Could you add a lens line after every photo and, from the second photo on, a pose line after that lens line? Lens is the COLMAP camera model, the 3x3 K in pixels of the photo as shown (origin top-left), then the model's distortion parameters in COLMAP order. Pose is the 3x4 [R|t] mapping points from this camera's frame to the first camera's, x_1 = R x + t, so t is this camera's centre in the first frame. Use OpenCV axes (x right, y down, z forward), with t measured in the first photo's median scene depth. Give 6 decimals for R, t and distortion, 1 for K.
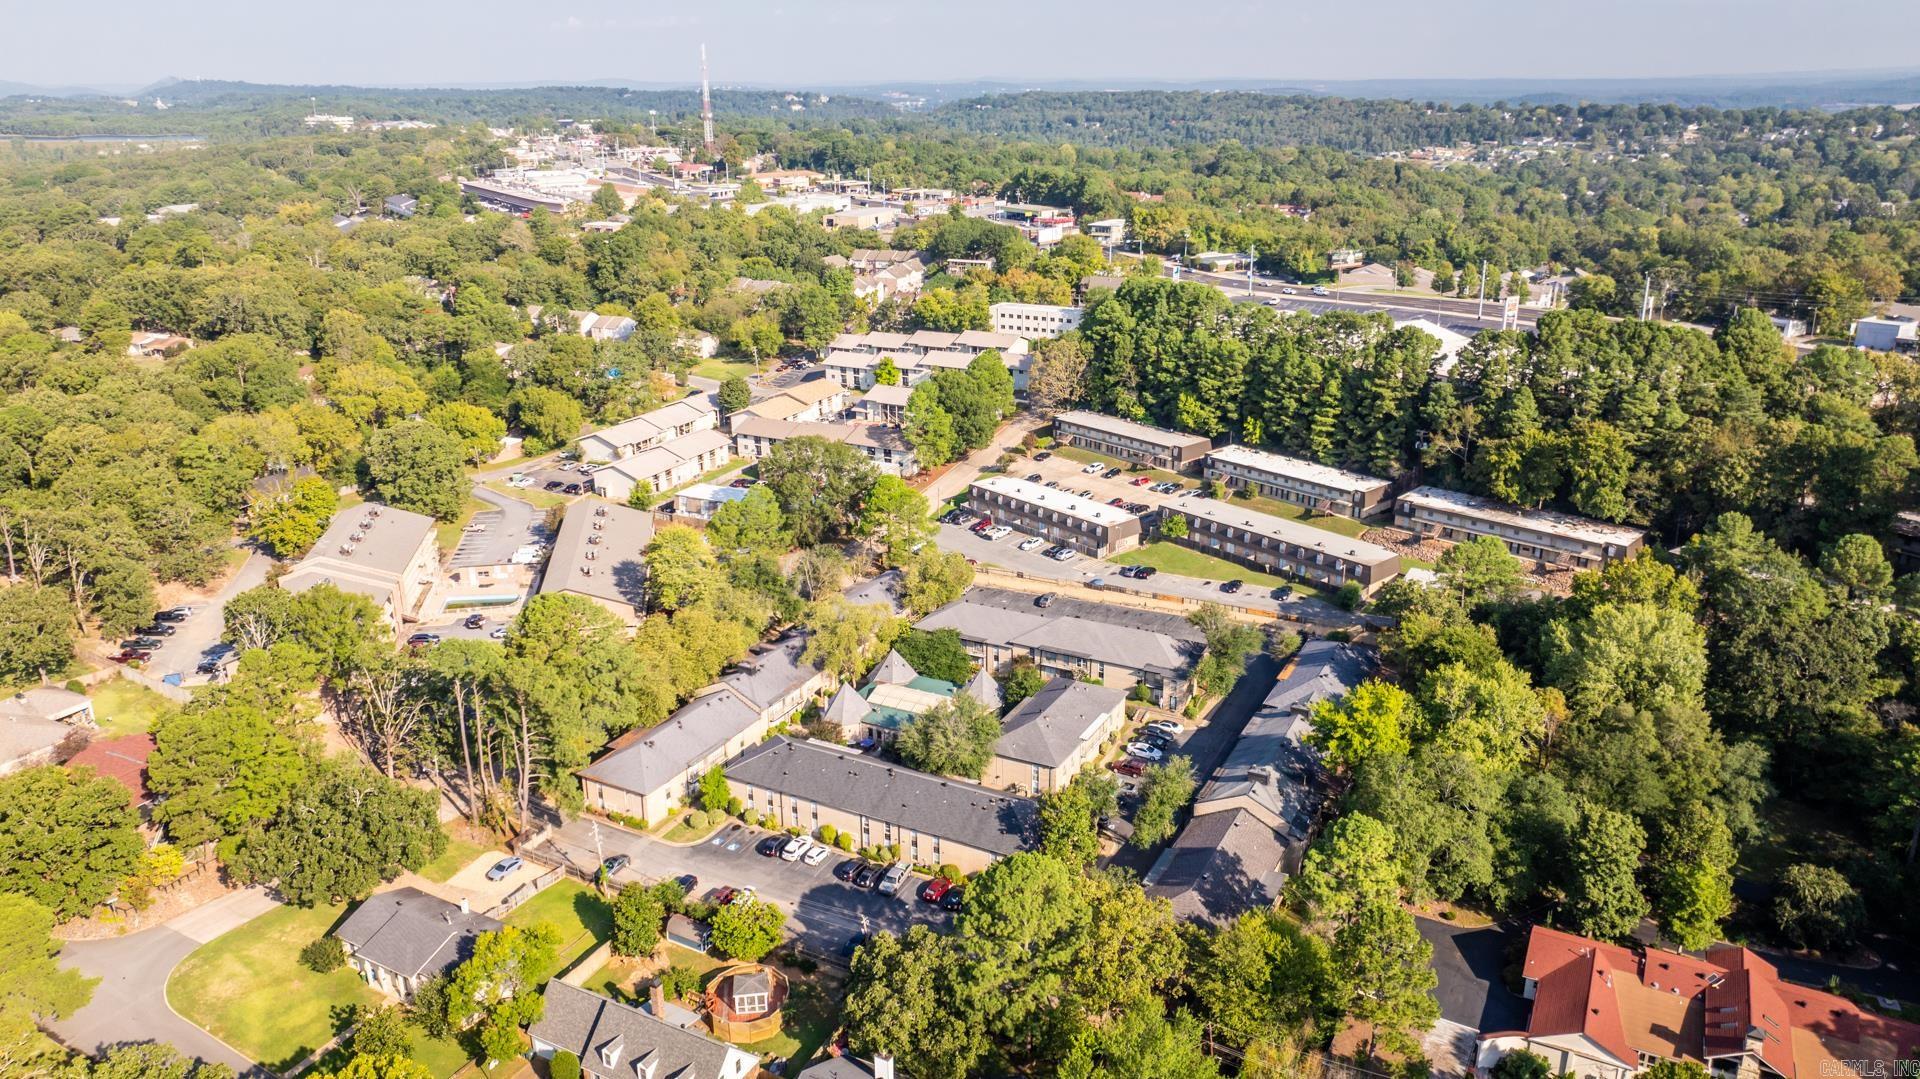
lens RADIAL K [[1330.0, 0, 960.0], [0, 1330.0, 539.5], [0, 0, 1]] dist [0.000540, -0.093691]
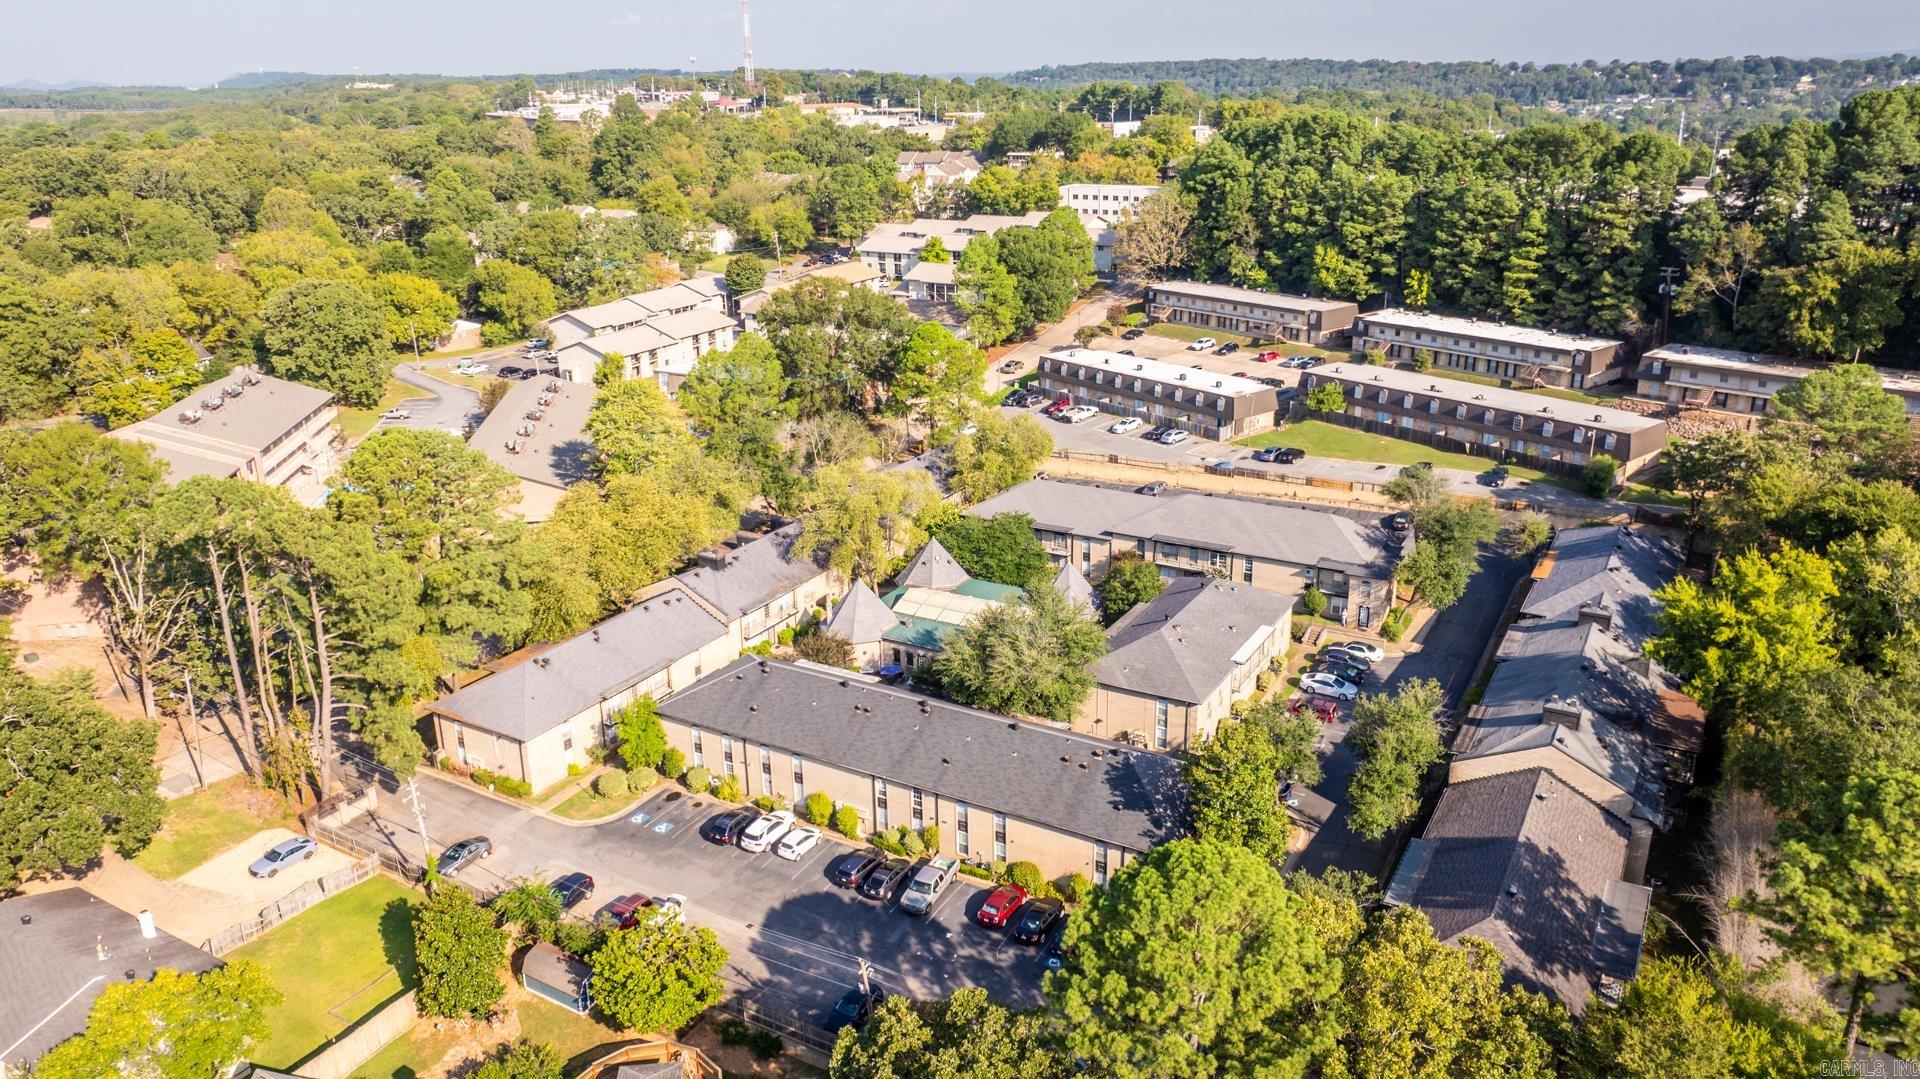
lens RADIAL K [[1362.3, 0, 960.0], [0, 1362.3, 539.5], [0, 0, 1]] dist [-0.029136, -0.000646]
pose [[0.999183, 0.005038, -0.040095, -0.008620], [-0.004631, 0.999937, 0.010249, 0.068751], [0.040144, -0.010055, 0.999143, 0.286693]]
